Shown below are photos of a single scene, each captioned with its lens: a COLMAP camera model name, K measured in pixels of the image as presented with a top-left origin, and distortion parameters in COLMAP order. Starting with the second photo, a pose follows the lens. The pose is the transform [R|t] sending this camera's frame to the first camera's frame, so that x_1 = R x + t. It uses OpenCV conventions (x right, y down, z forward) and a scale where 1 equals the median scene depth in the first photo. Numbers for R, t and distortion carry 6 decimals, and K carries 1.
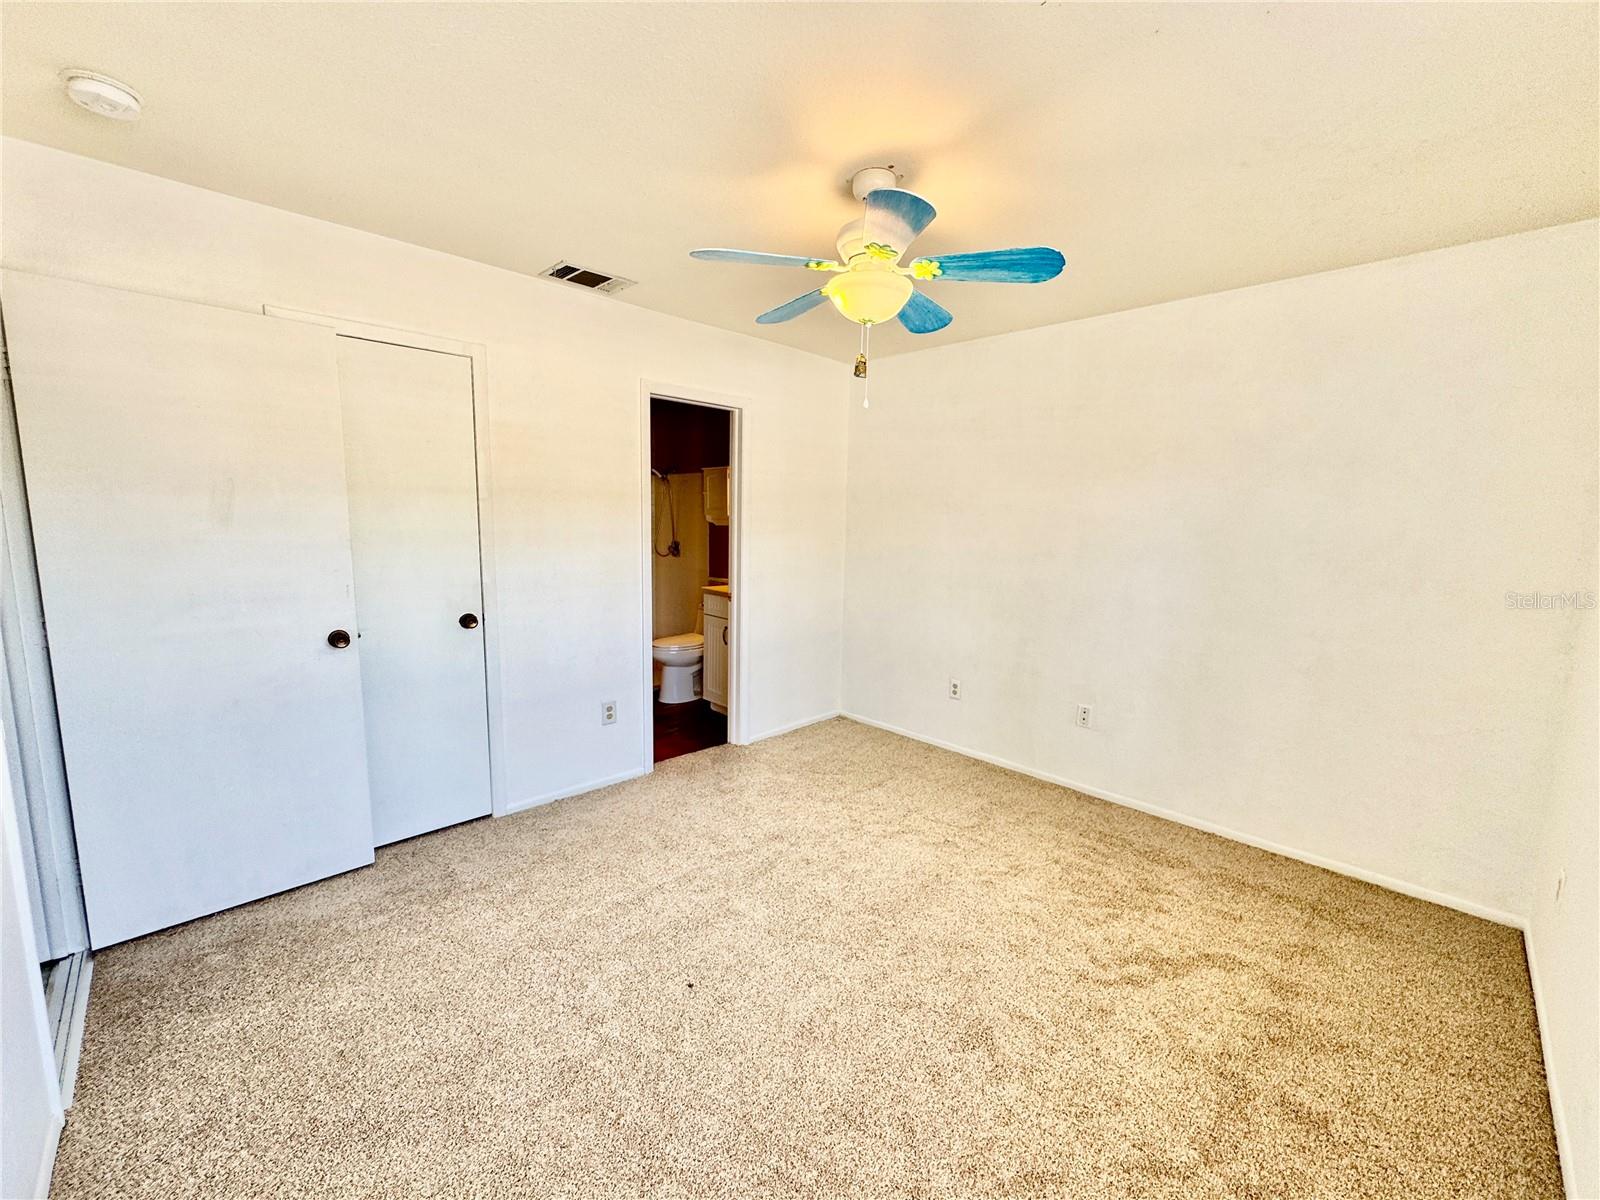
lens RADIAL K [[635.8, 0, 800.0], [0, 635.8, 600.0], [0, 0, 1]] dist [-0.001809, -0.000175]
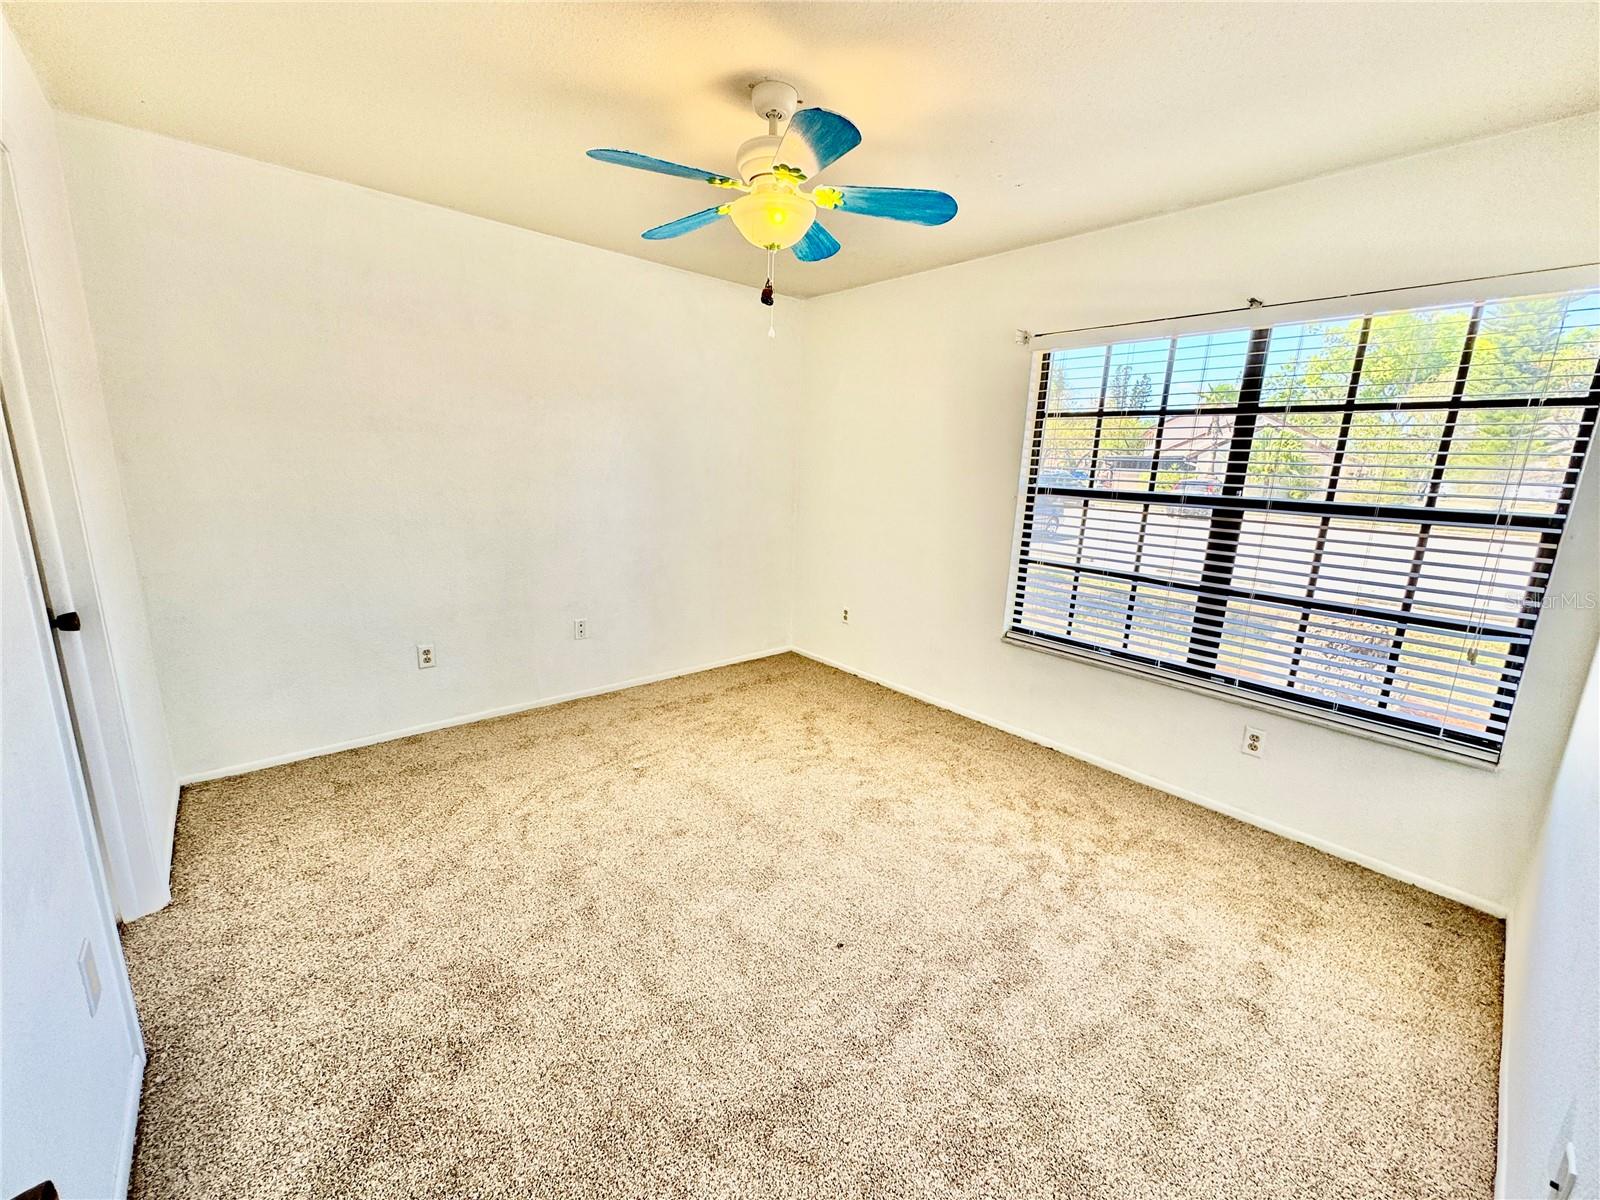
lens RADIAL K [[635.8, 0, 800.0], [0, 635.8, 600.0], [0, 0, 1]] dist [-0.001809, -0.000175]
pose [[0.052176, -0.233369, 0.970987, -0.671942], [0.095745, 0.969002, 0.227747, -0.089782], [-0.994038, 0.081084, 0.072903, 0.636019]]
